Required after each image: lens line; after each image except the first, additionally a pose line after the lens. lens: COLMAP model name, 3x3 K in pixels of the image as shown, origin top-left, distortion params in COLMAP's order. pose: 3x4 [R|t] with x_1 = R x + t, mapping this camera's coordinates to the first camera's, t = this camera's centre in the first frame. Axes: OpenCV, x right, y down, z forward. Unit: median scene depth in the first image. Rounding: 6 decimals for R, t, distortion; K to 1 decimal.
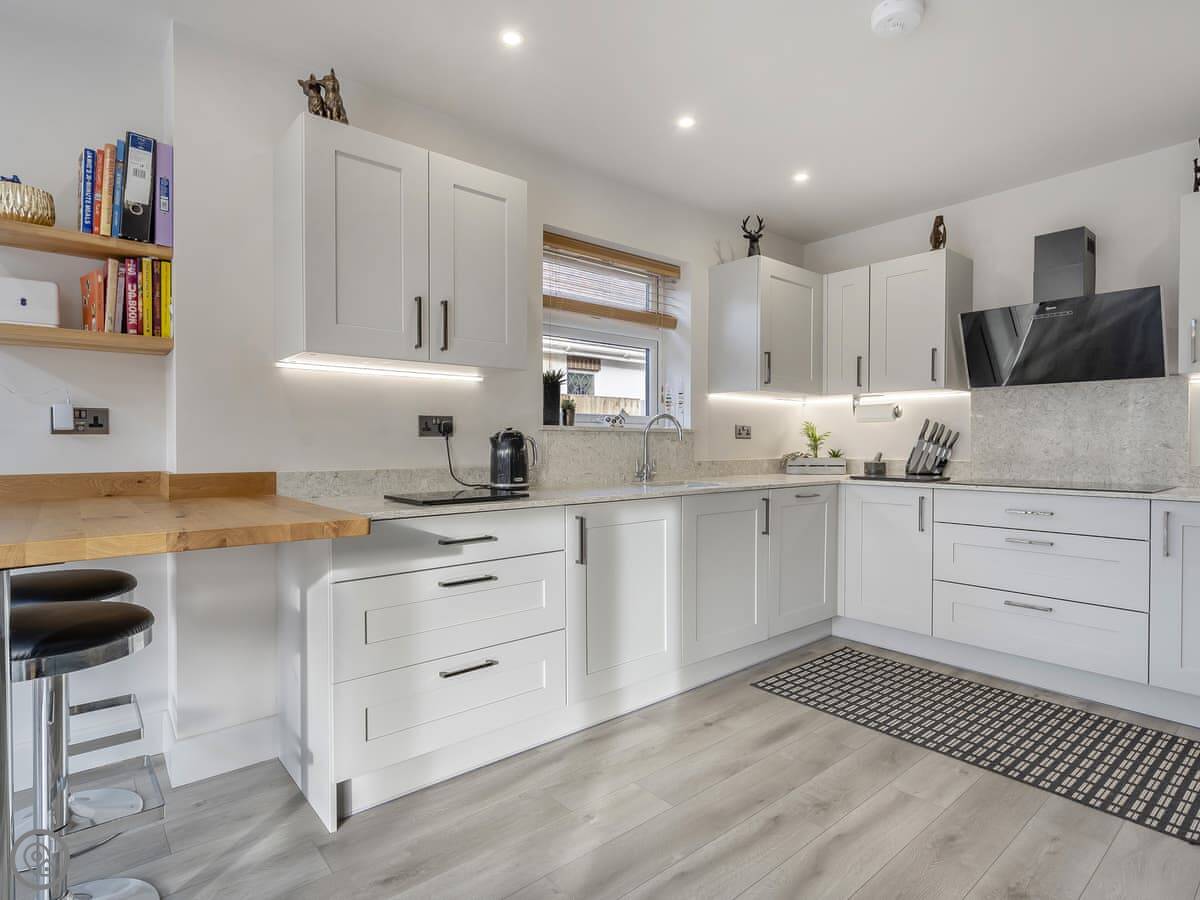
lens RADIAL K [[626.5, 0, 602.1], [0, 626.5, 452.2], [0, 0, 1]] dist [-0.003758, 0.000178]
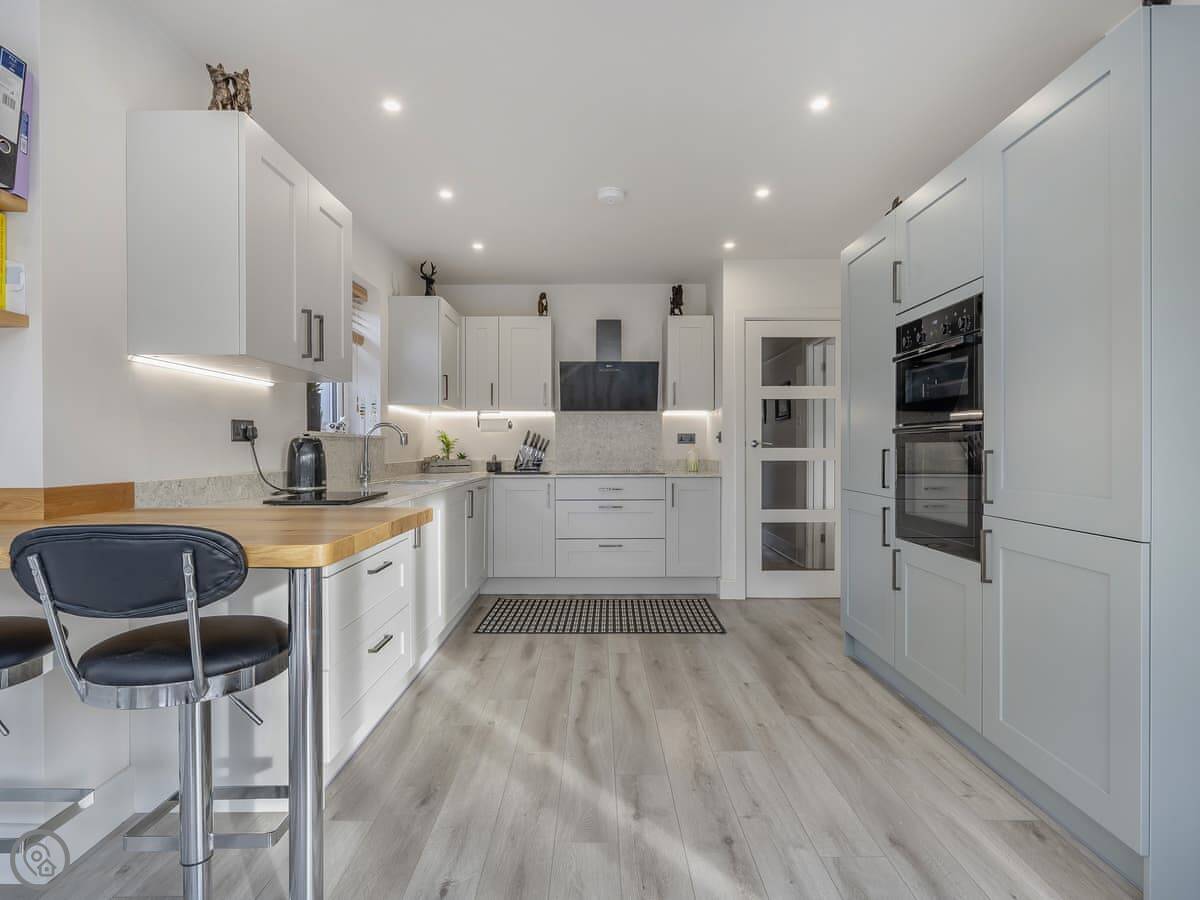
lens RADIAL K [[613.9, 0, 602.1], [0, 613.9, 448.2], [0, 0, 1]] dist [0.000658, 0.000443]
pose [[0.643009, -0.003441, 0.765851, -0.502479], [0.014510, 0.999865, -0.007690, 0.000525], [-0.765721, 0.016057, 0.642973, -0.027774]]
